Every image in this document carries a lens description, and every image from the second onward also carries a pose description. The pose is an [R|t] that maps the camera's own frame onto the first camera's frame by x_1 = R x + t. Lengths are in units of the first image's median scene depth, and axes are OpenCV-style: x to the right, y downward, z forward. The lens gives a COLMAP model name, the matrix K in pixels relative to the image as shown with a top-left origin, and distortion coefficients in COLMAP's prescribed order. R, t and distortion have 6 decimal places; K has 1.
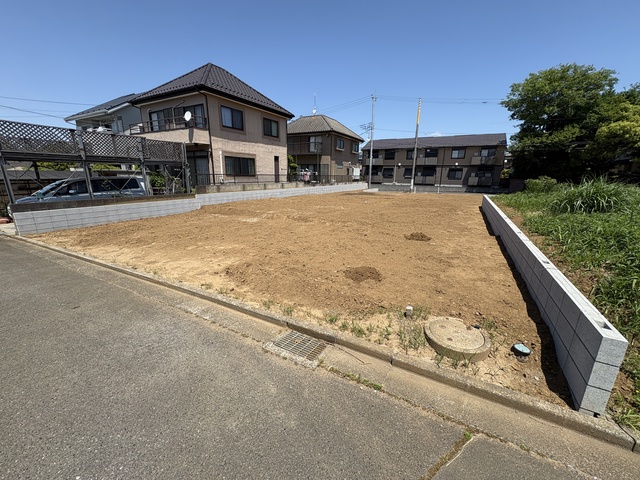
lens RADIAL K [[254.8, 0, 318.6], [0, 254.8, 238.9], [0, 0, 1]] dist [-0.001339, 0.000378]
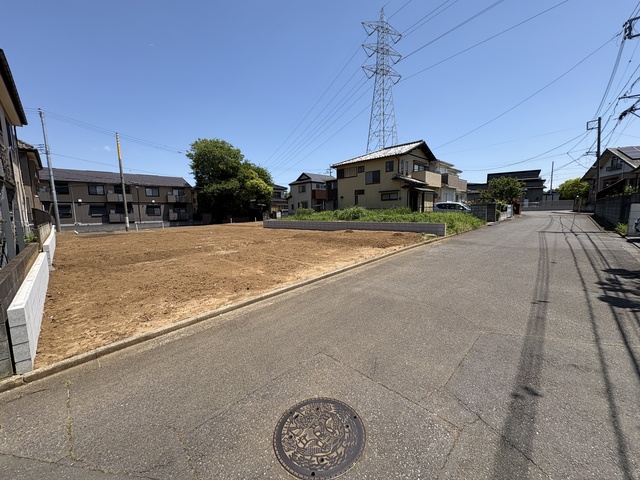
lens RADIAL K [[254.8, 0, 319.2], [0, 254.8, 239.5], [0, 0, 1]] dist [-0.001339, 0.000378]
pose [[0.261963, -0.126796, 0.956712, -0.587843], [0.258965, 0.964210, 0.056881, -0.049418], [-0.929684, 0.232854, 0.285424, 0.201157]]
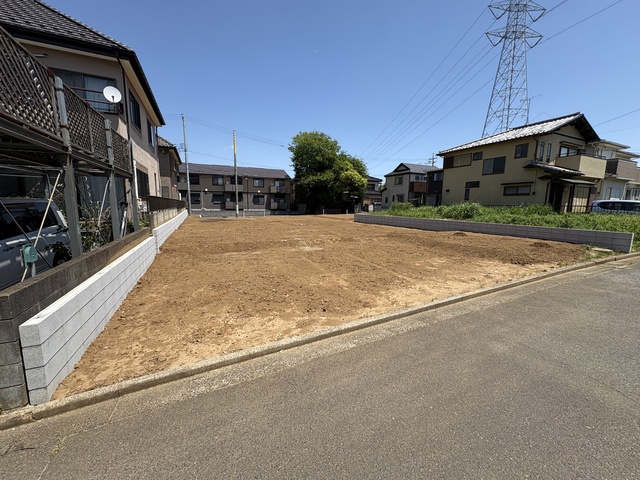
lens RADIAL K [[254.8, 0, 319.3], [0, 254.8, 241.2], [0, 0, 1]] dist [-0.001339, 0.000378]
pose [[0.581599, -0.124678, 0.803864, -0.516648], [0.193900, 0.980950, 0.011857, -0.059890], [-0.790029, 0.148974, 0.594694, 0.233969]]
